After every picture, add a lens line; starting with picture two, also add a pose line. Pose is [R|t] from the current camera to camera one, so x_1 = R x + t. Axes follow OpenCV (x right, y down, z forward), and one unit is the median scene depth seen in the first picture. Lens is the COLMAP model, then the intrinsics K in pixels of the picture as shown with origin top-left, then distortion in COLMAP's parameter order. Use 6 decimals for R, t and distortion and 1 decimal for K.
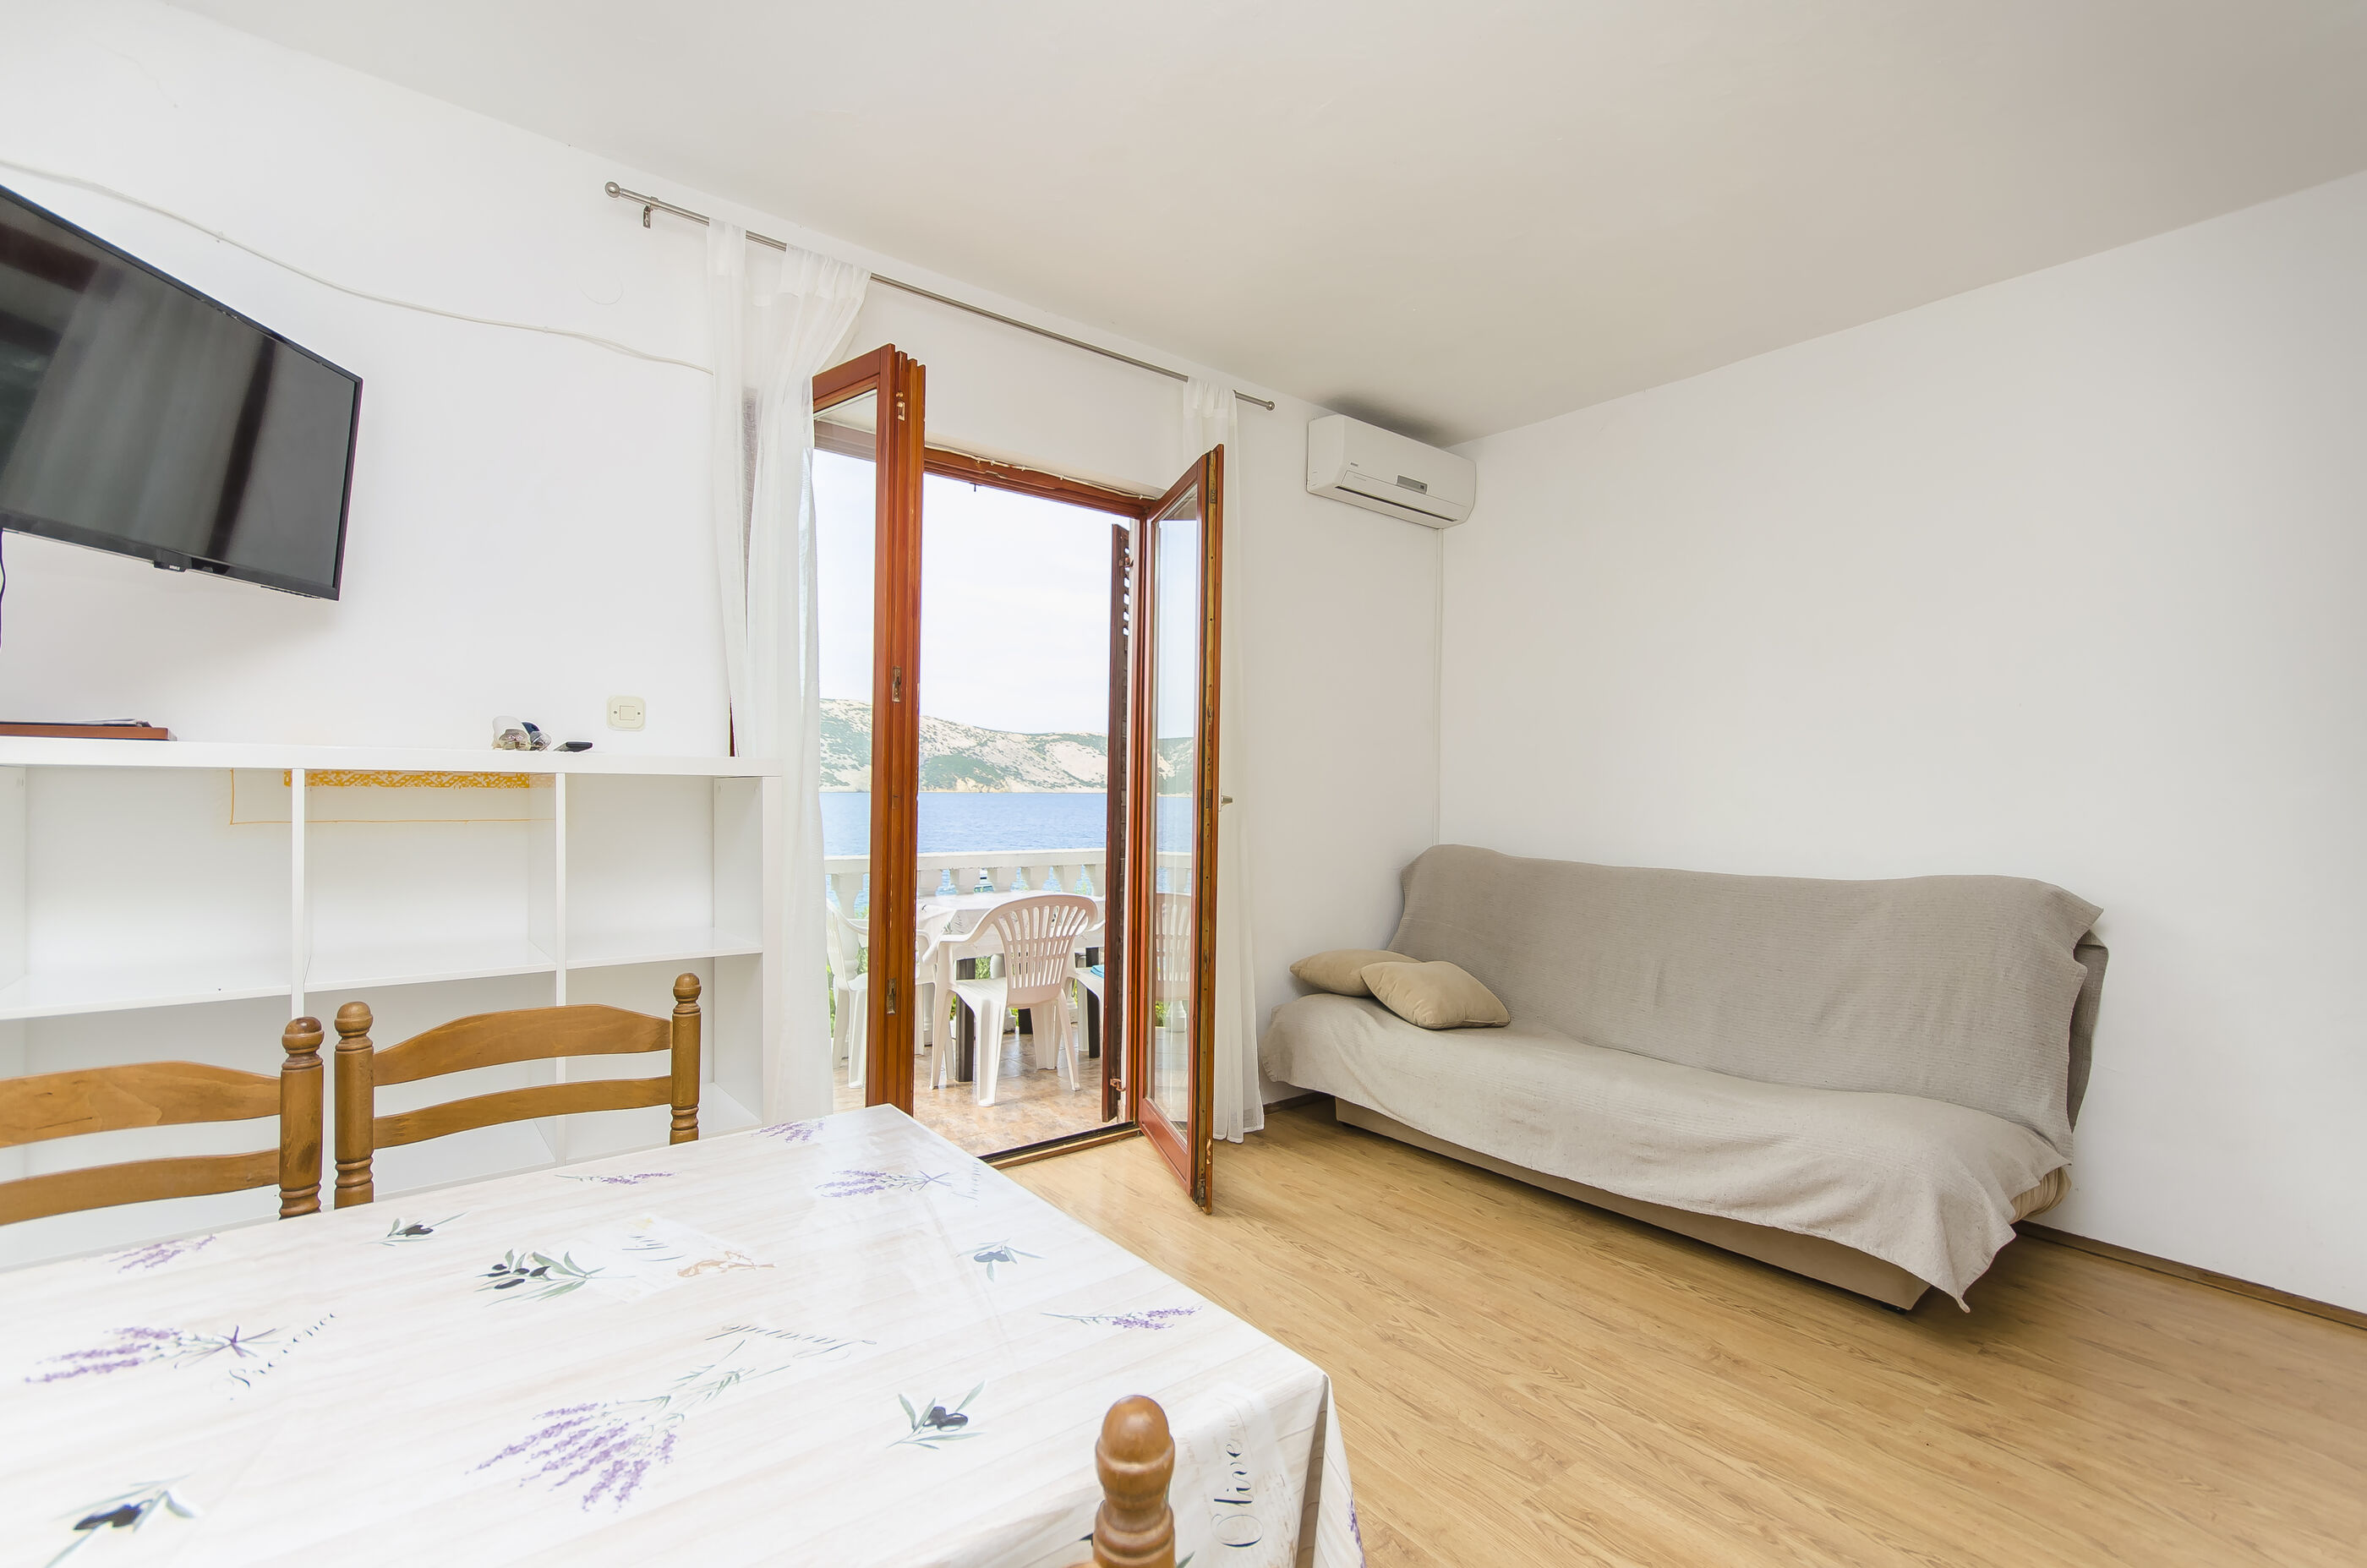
lens RADIAL K [[1028.5, 0, 1192.7], [0, 1028.5, 785.4], [0, 0, 1]] dist [0.011755, -0.004724]
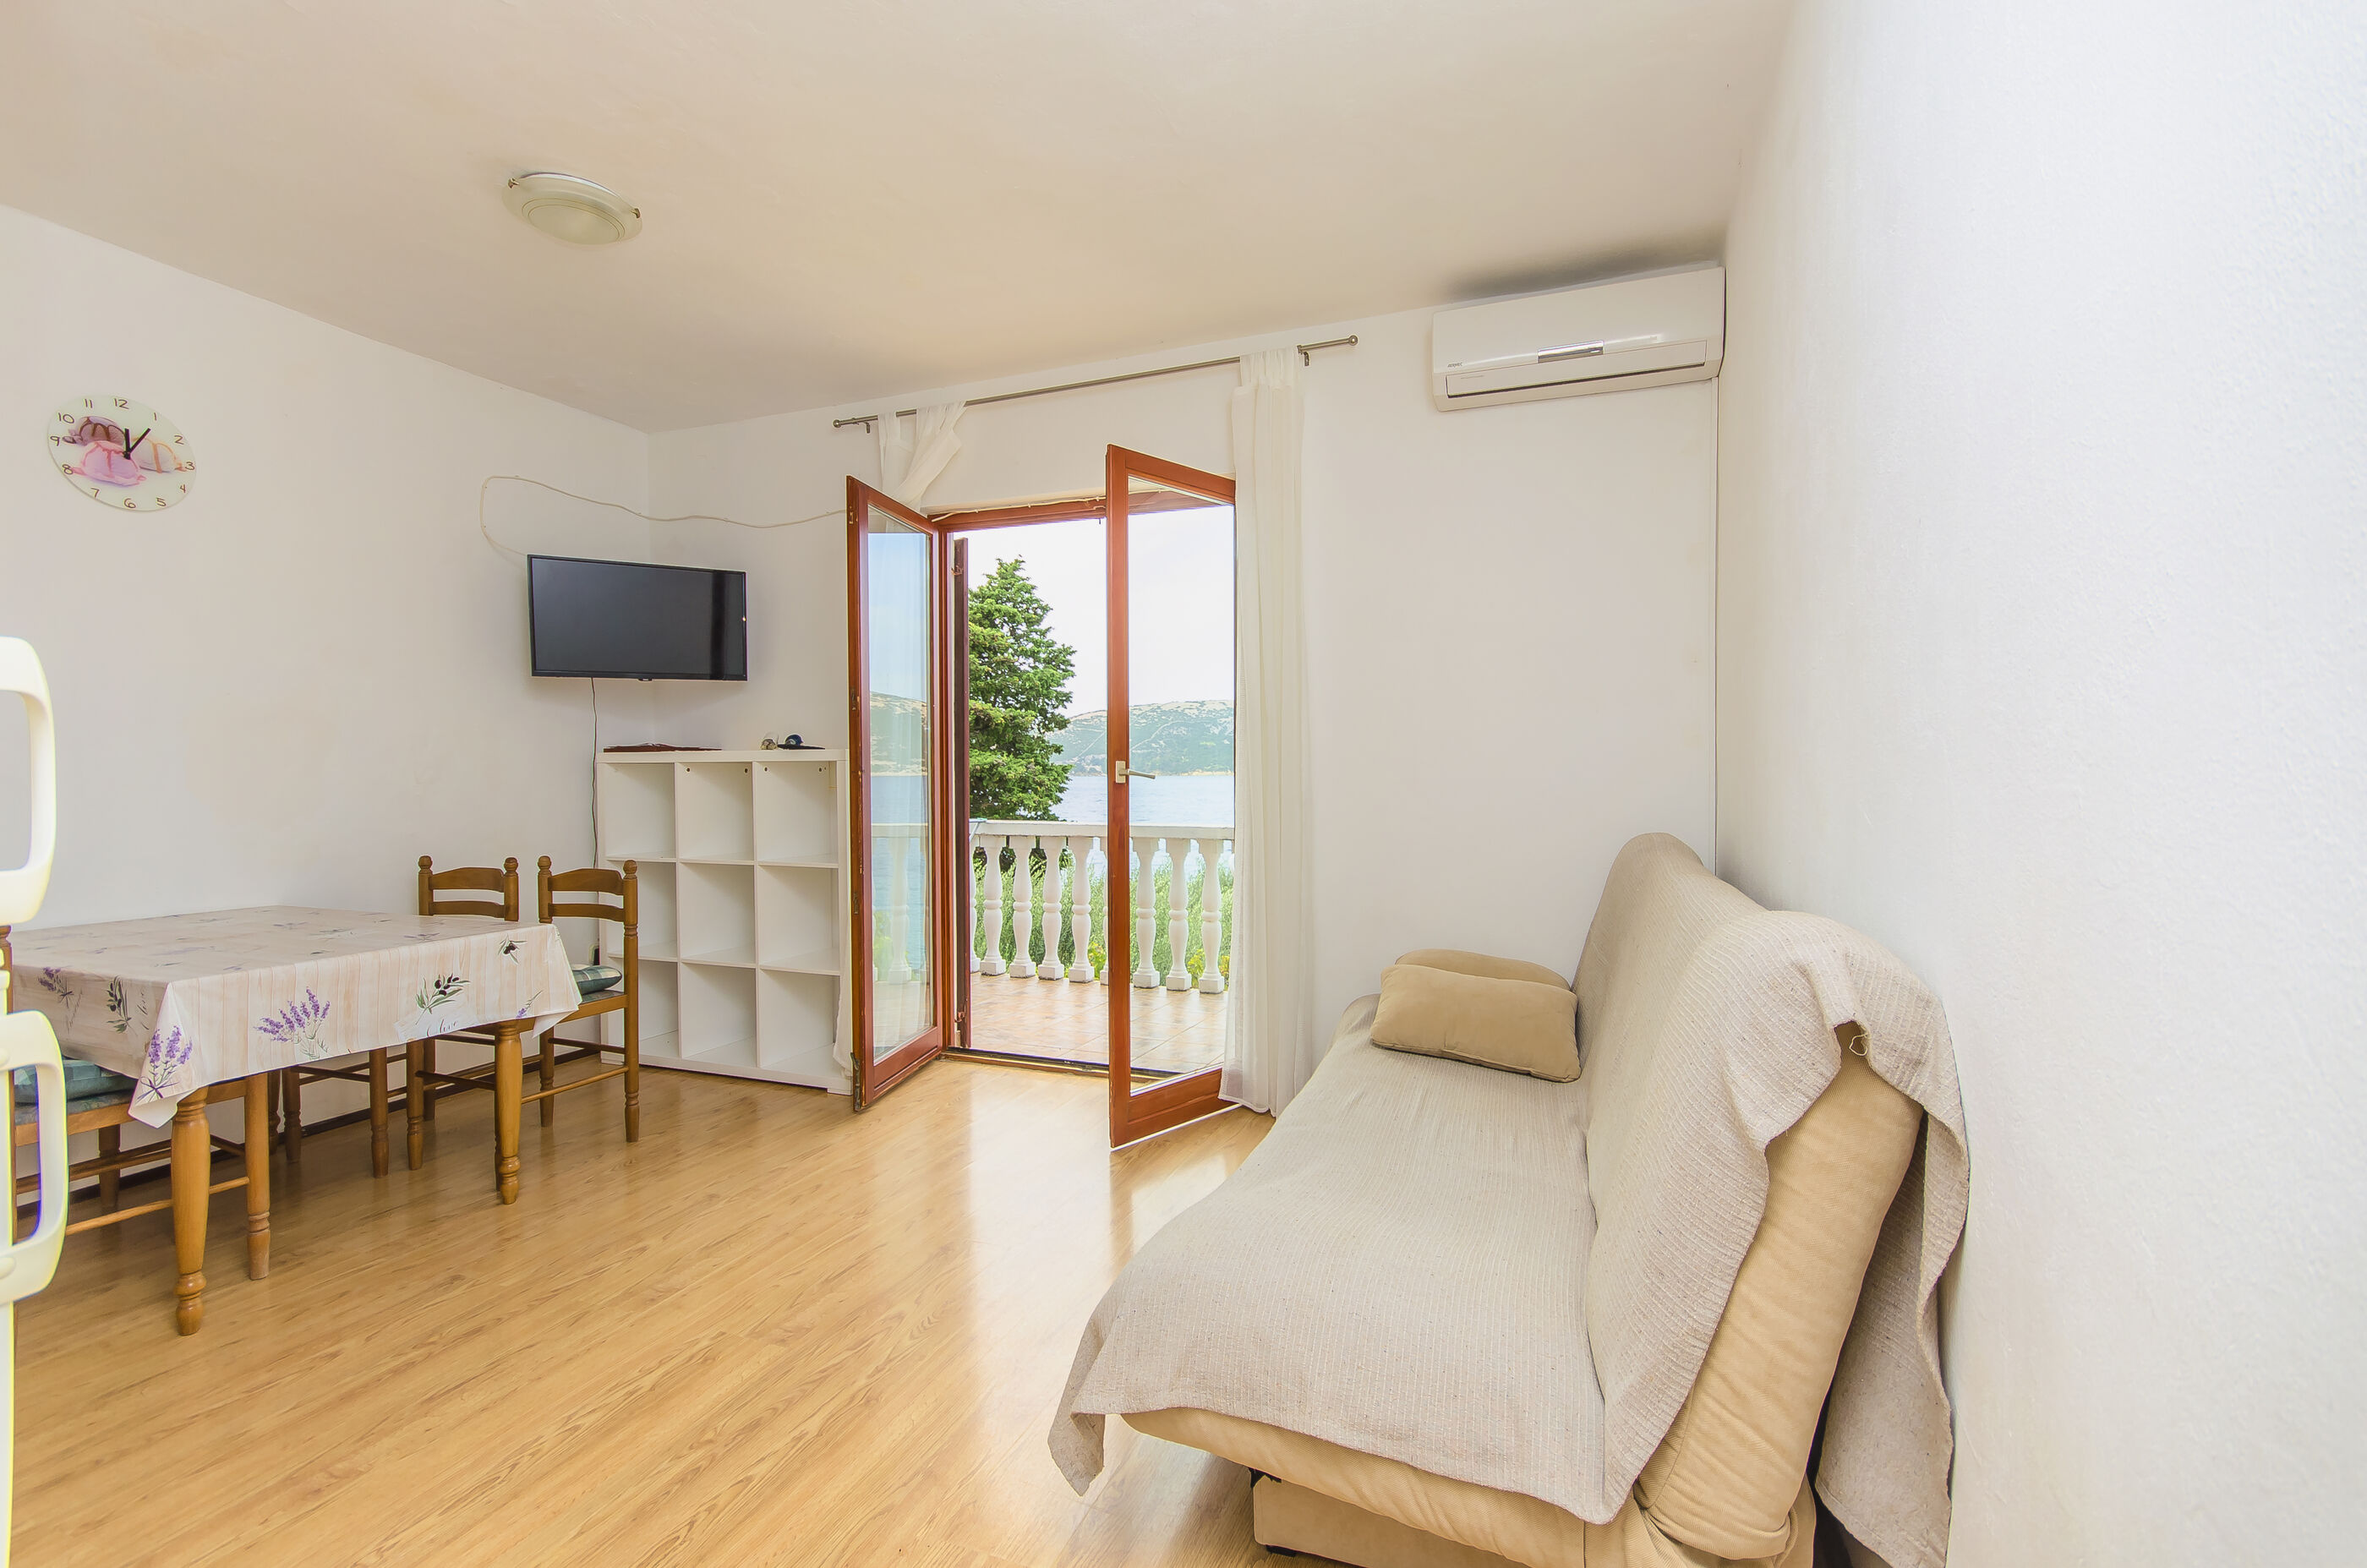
lens RADIAL K [[1028.5, 0, 1192.7], [0, 1028.5, 785.4], [0, 0, 1]] dist [0.011755, -0.004724]
pose [[0.499321, -0.003451, -0.866410, 1.577467], [0.014846, 0.999879, 0.004573, 0.037838], [0.866290, -0.015146, 0.499312, 0.828176]]
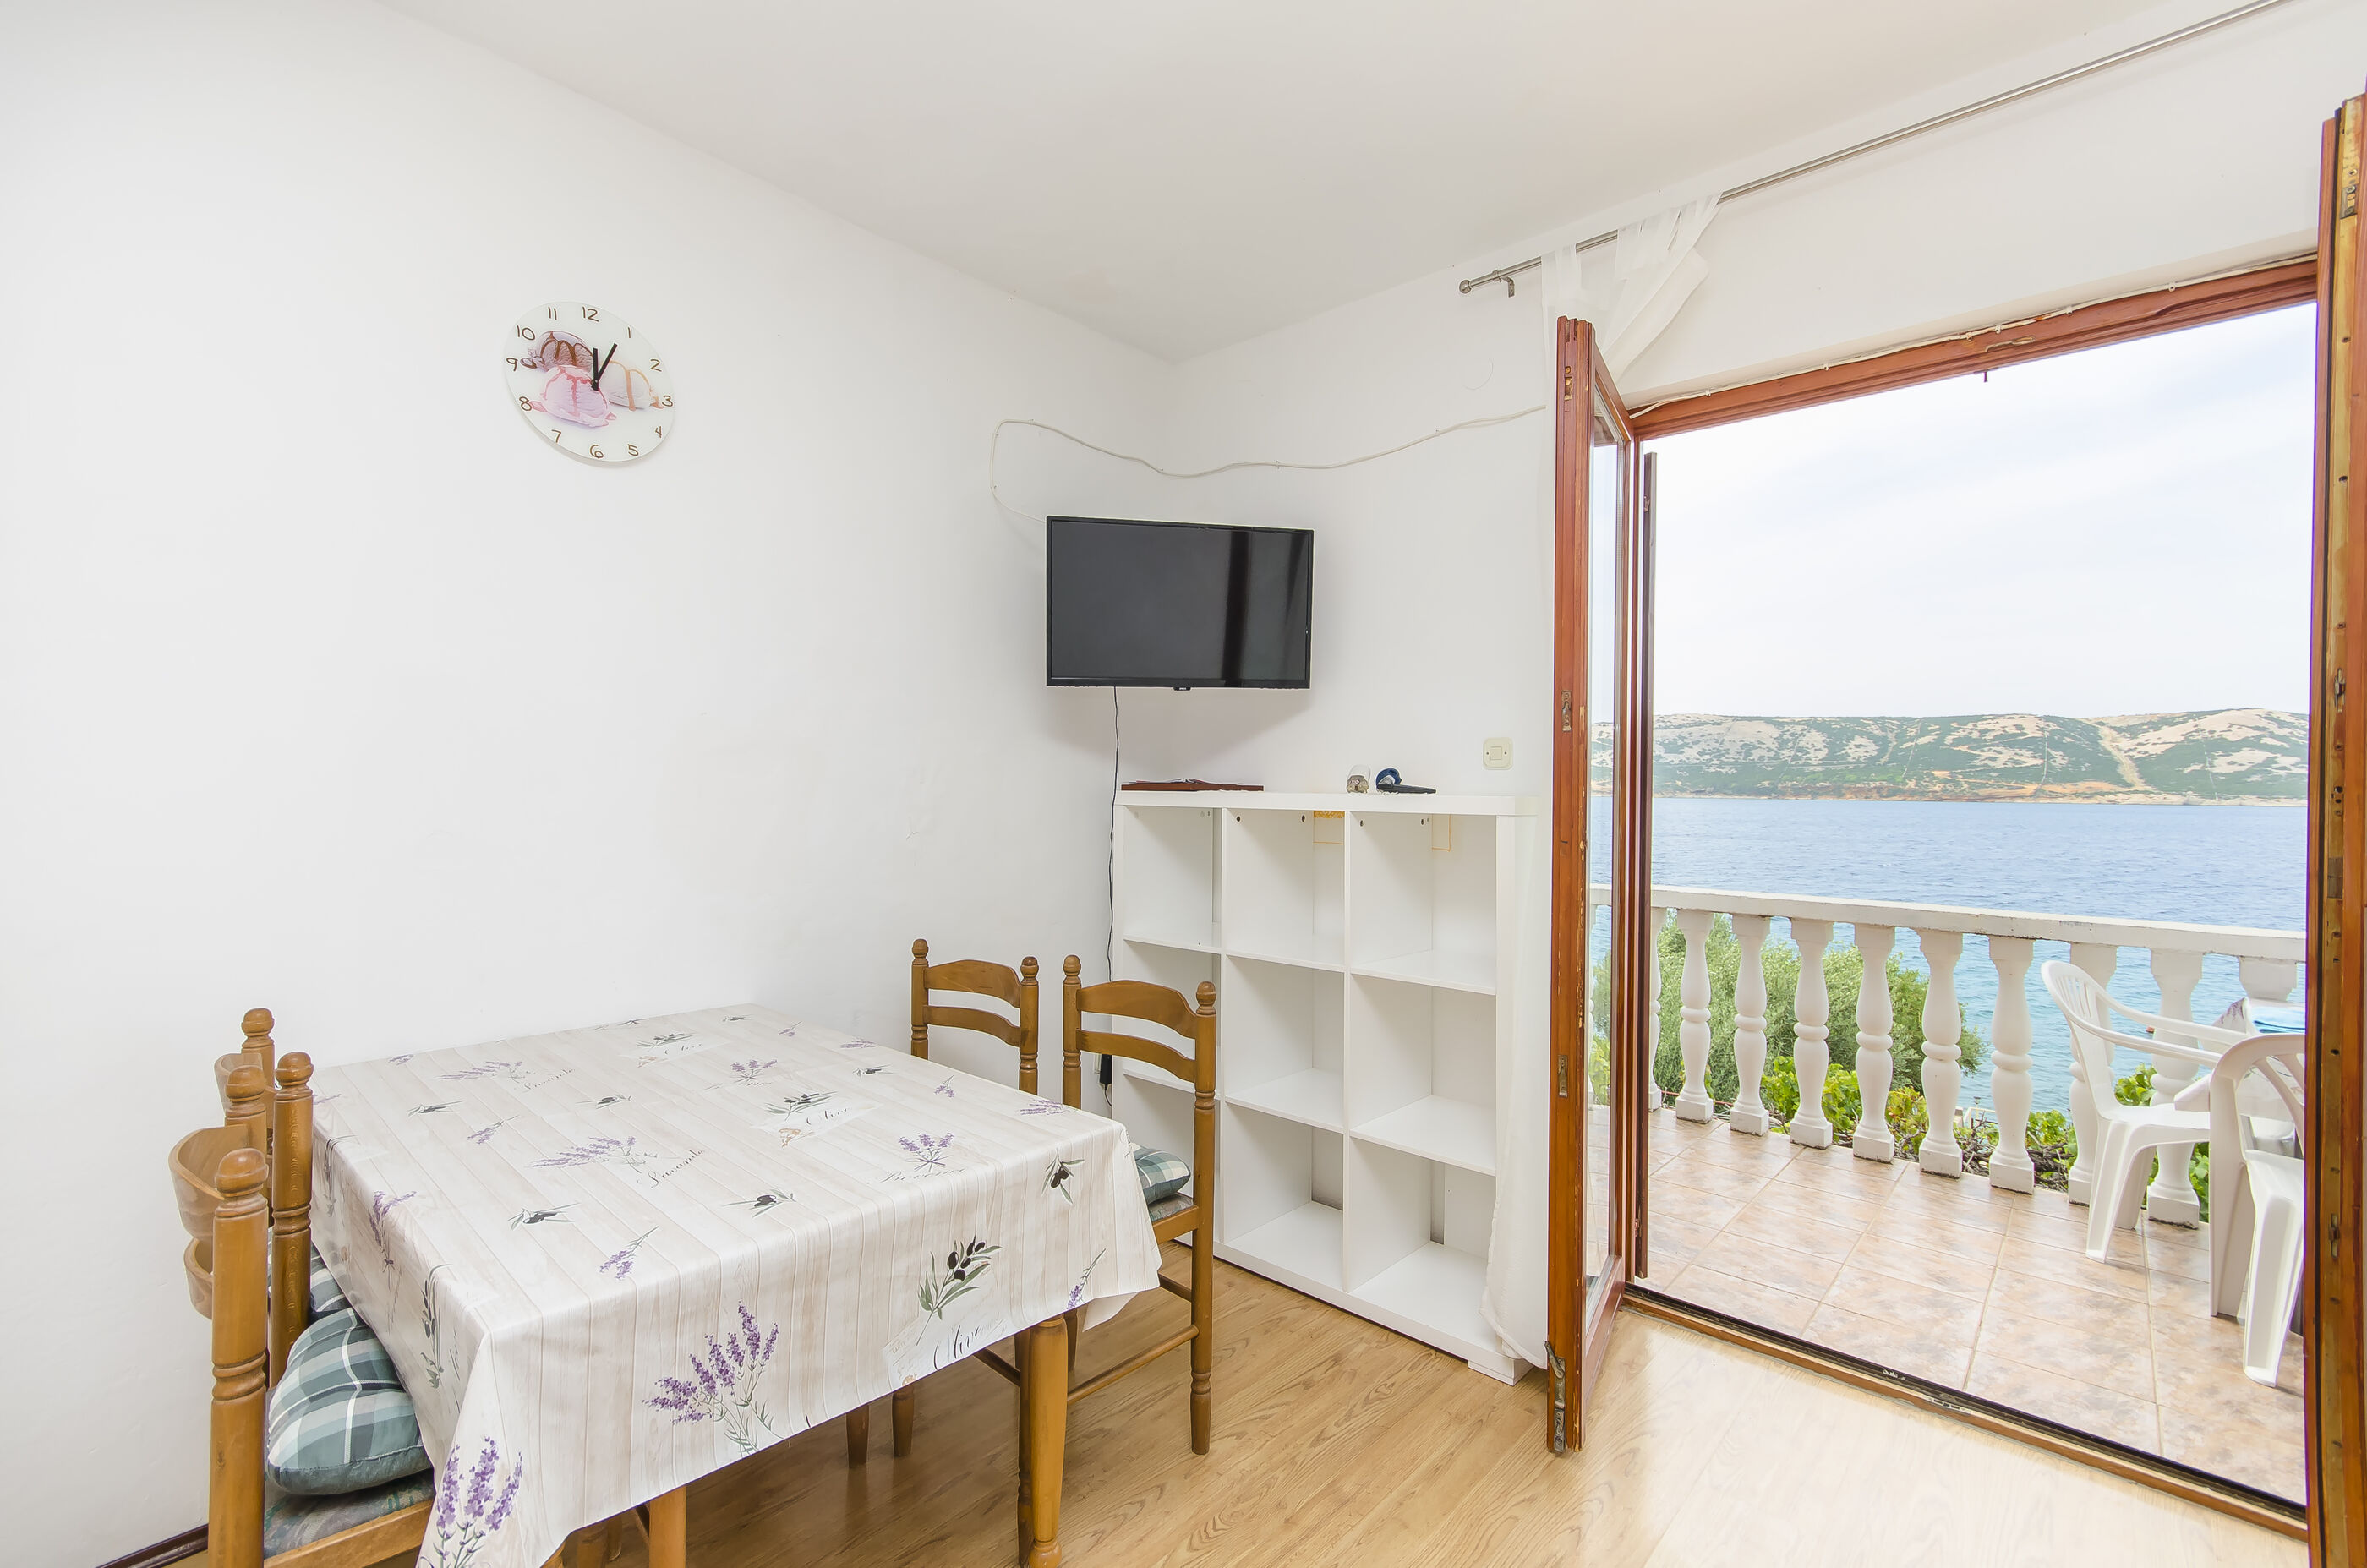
lens RADIAL K [[1028.5, 0, 1192.7], [0, 1028.5, 785.4], [0, 0, 1]] dist [0.011755, -0.004724]
pose [[0.159841, -0.013038, -0.987057, 0.620756], [-0.005002, 0.999889, -0.014017, -0.027997], [0.987130, 0.007178, 0.159758, 0.688673]]
